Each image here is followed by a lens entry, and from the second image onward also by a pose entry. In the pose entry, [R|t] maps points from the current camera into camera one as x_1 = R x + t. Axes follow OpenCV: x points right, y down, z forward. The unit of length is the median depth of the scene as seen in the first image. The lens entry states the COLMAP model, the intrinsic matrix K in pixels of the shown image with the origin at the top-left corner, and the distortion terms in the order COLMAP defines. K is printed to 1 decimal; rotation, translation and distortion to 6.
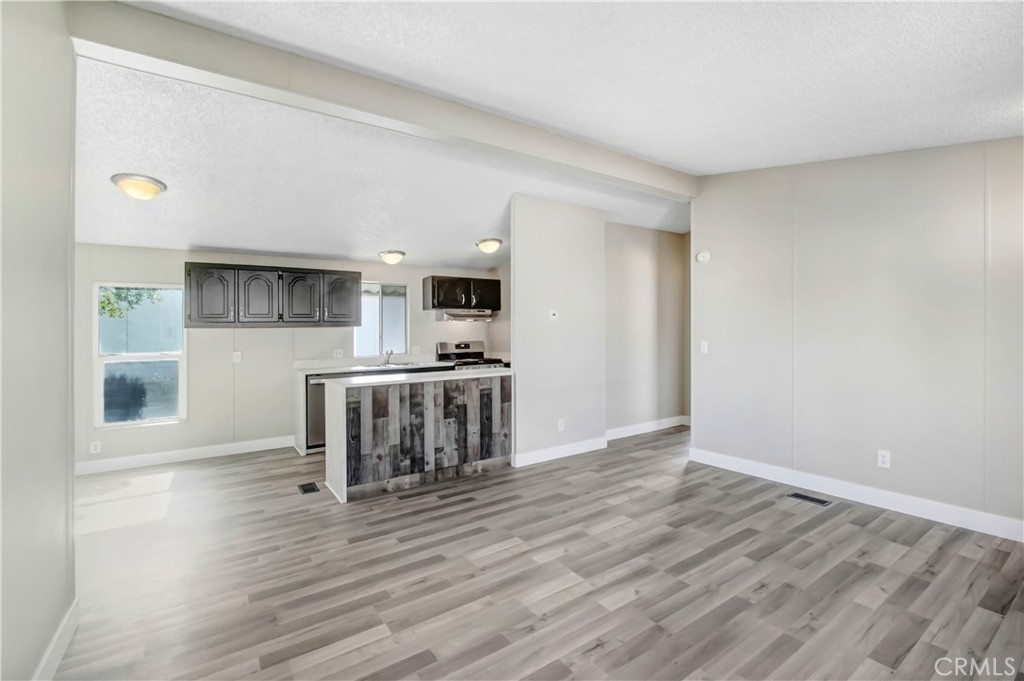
lens RADIAL K [[455.2, 0, 534.6], [0, 455.2, 328.6], [0, 0, 1]] dist [-0.016853, -0.000389]
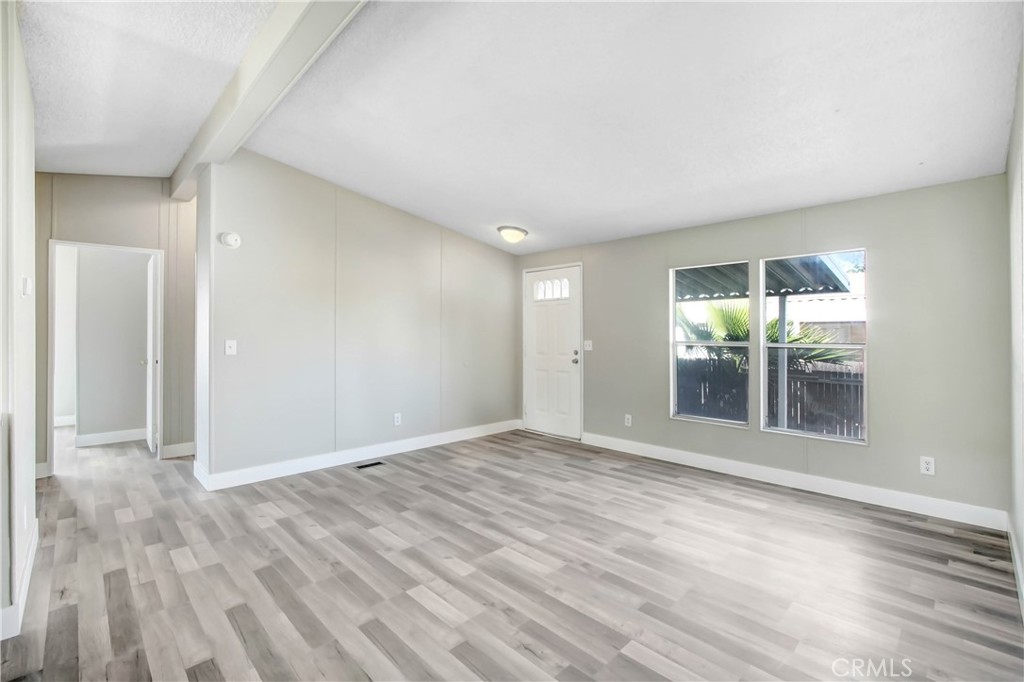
lens RADIAL K [[455.2, 0, 513.1], [0, 455.2, 340.7], [0, 0, 1]] dist [-0.016853, -0.000389]
pose [[-0.139291, 0.001194, 0.990251, -0.820690], [-0.007116, 0.999972, -0.002207, 0.038375], [-0.990226, -0.007354, -0.139279, 0.933304]]
